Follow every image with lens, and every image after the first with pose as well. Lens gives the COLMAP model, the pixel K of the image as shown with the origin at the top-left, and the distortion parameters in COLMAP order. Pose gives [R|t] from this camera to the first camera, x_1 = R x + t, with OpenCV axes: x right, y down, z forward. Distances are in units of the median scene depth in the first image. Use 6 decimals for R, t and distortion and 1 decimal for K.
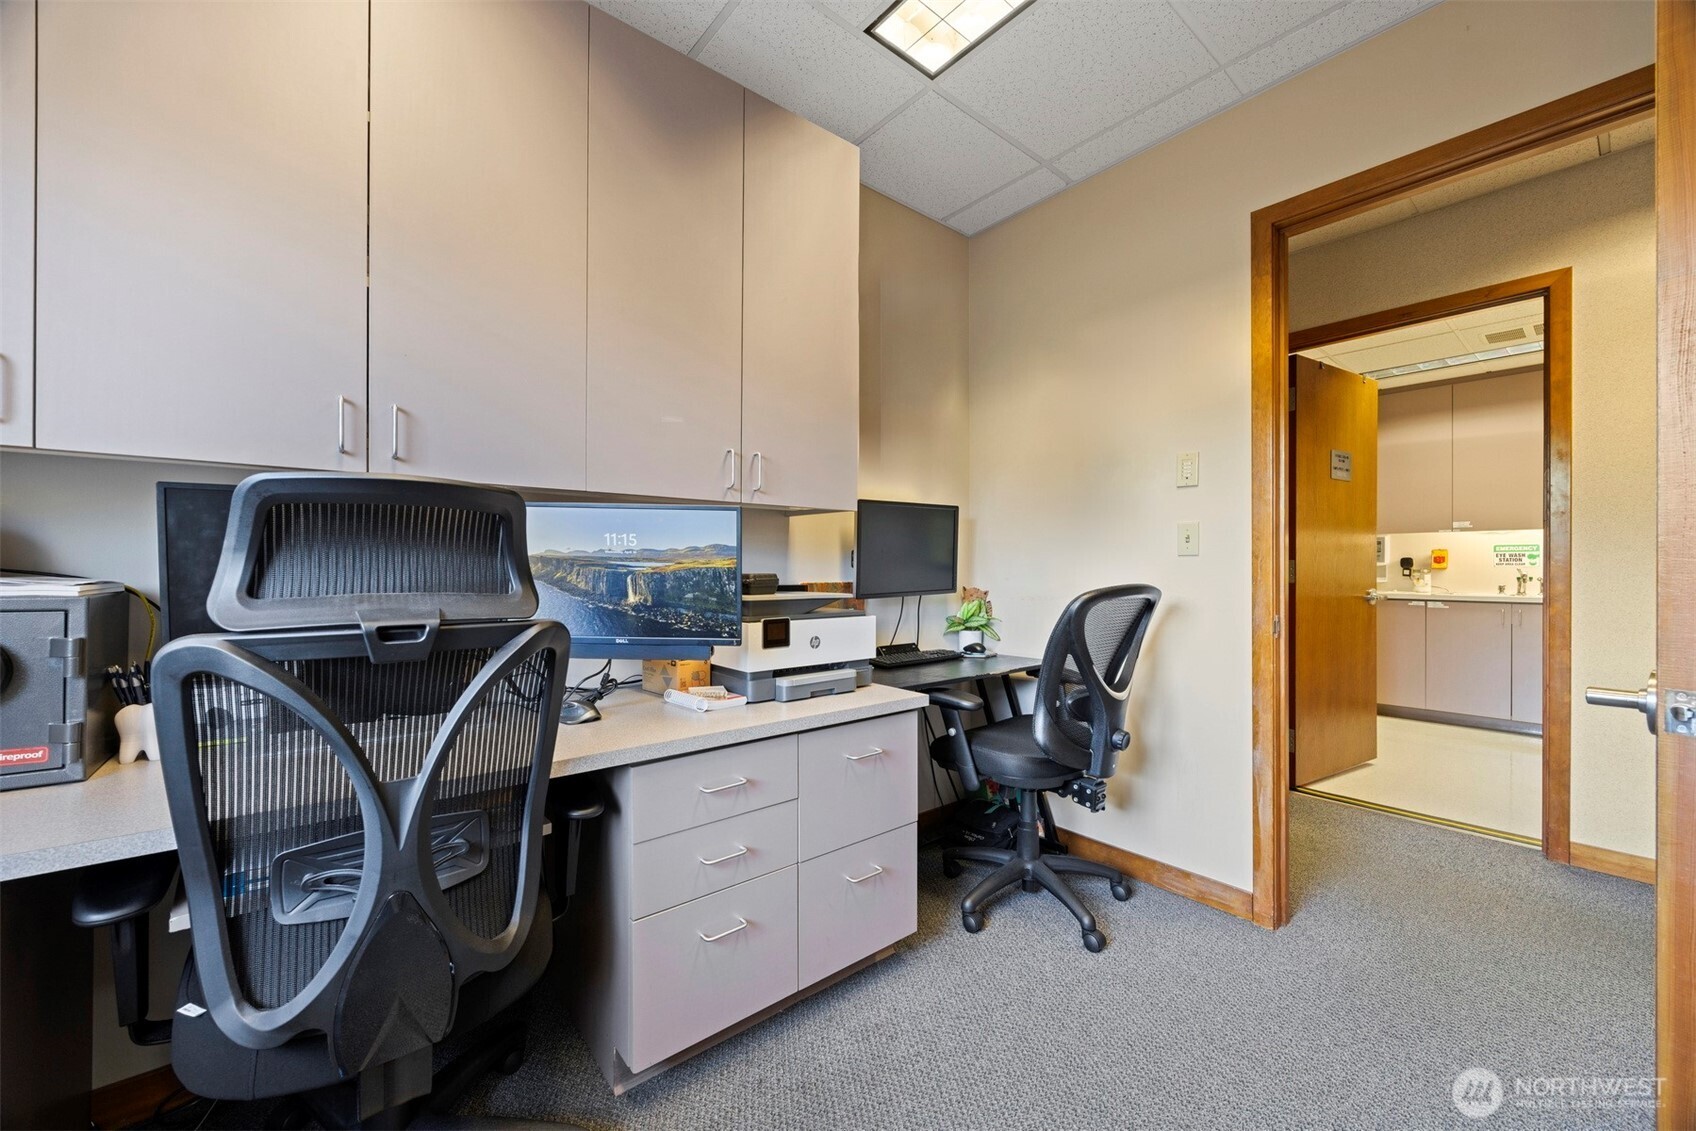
lens RADIAL K [[657.0, 0, 846.4], [0, 657.0, 557.7], [0, 0, 1]] dist [-0.001599, -0.000047]
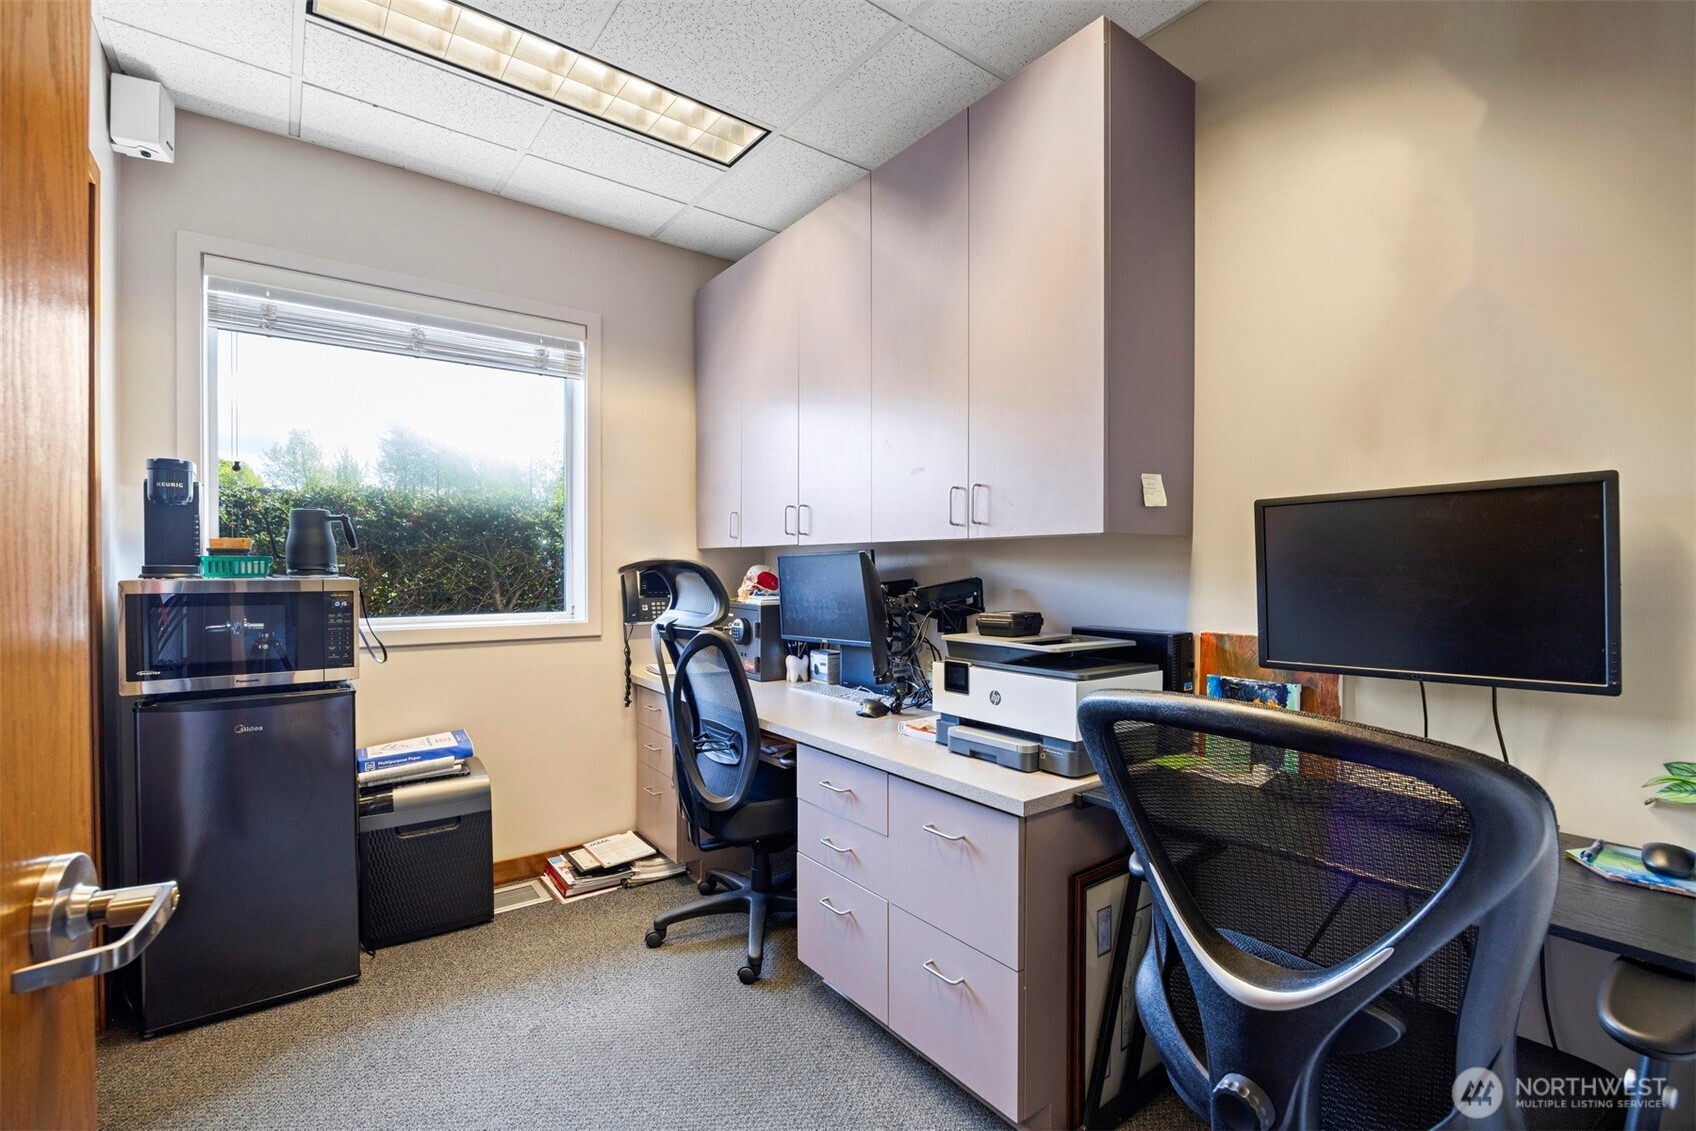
lens RADIAL K [[754.9, 0, 849.6], [0, 754.9, 571.5], [0, 0, 1]] dist [-0.013258, -0.000963]
pose [[-0.057665, -0.002460, -0.998333, 0.968590], [0.003131, 0.999992, -0.002645, -0.033346], [0.998331, -0.003278, -0.057657, 0.899956]]
